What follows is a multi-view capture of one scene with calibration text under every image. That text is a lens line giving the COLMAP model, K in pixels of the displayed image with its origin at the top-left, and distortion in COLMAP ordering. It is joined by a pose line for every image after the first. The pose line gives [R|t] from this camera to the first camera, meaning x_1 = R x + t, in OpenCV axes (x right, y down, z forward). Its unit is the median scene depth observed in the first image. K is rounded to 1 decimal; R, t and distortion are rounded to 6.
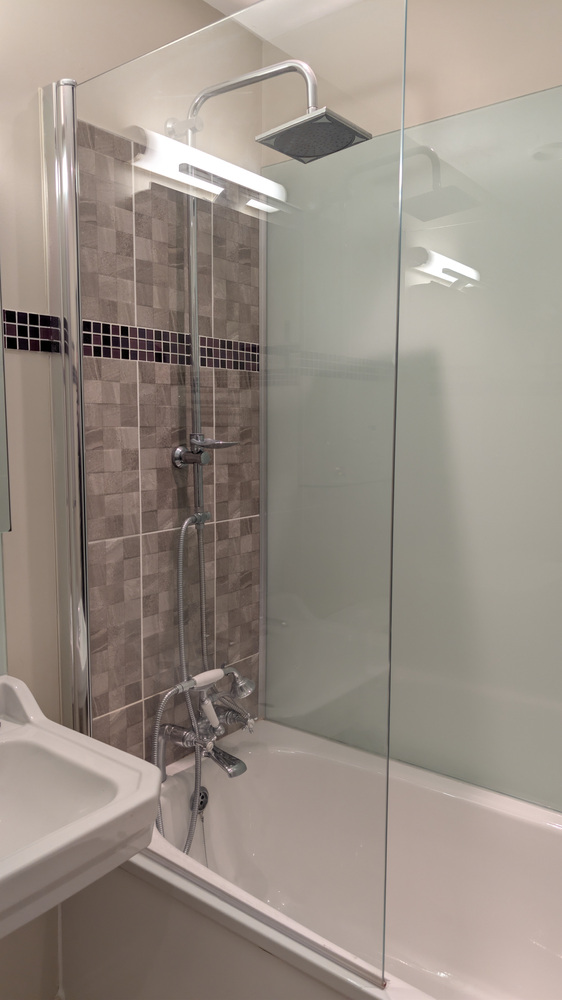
lens RADIAL K [[713.3, 0, 282.2], [0, 713.3, 498.1], [0, 0, 1]] dist [0.029548, -0.003577]
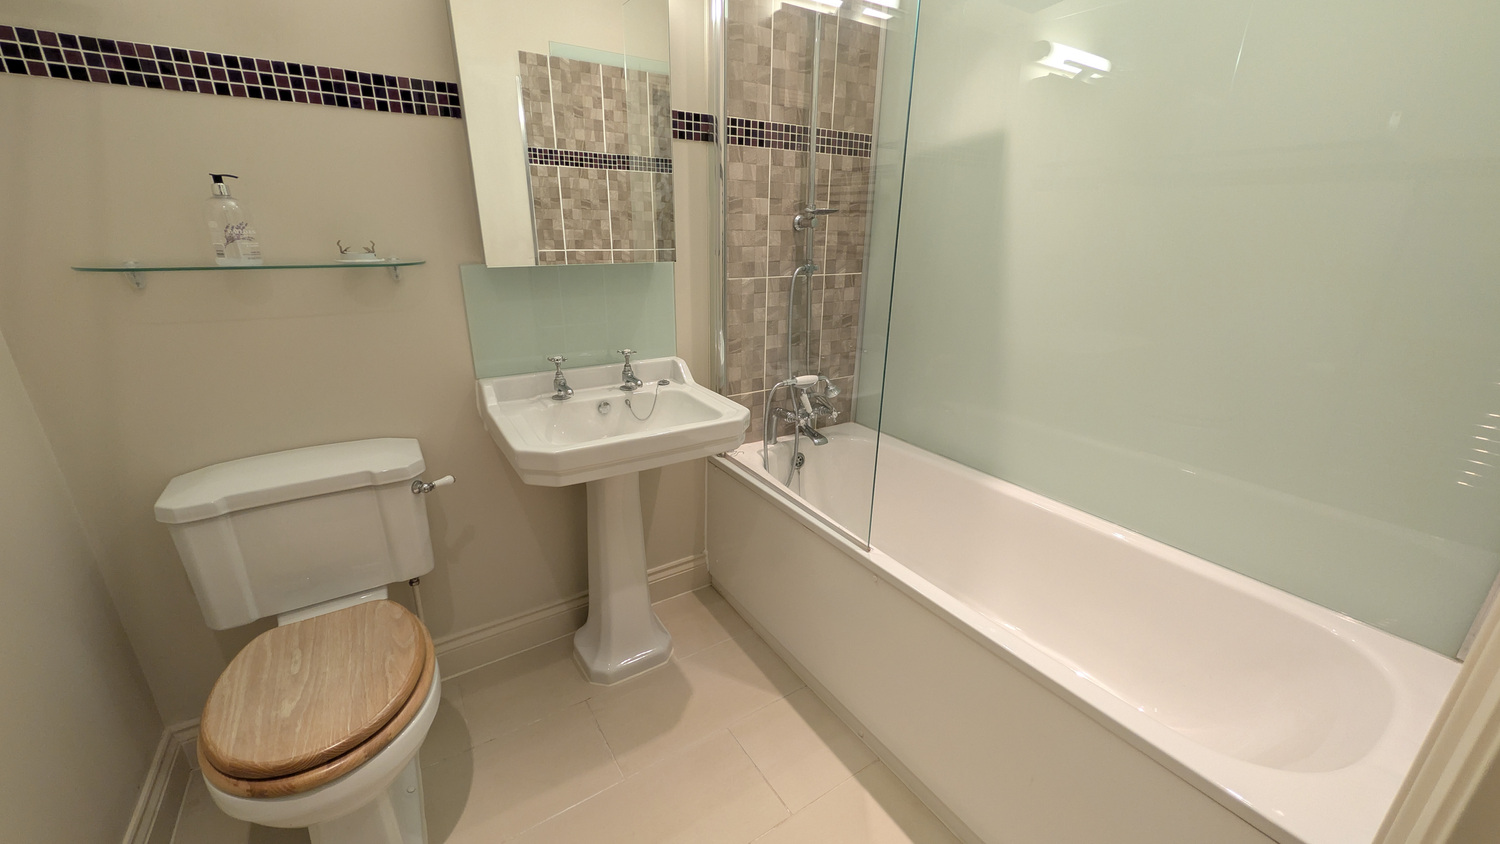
lens RADIAL K [[572.9, 0, 751.2], [0, 572.9, 423.2], [0, 0, 1]] dist [0.002644, 0.000004]
pose [[0.939356, 0.118957, -0.321651, 0.182900], [-0.047392, 0.973941, 0.221793, 0.082942], [0.339653, -0.193099, 0.920515, -0.146045]]
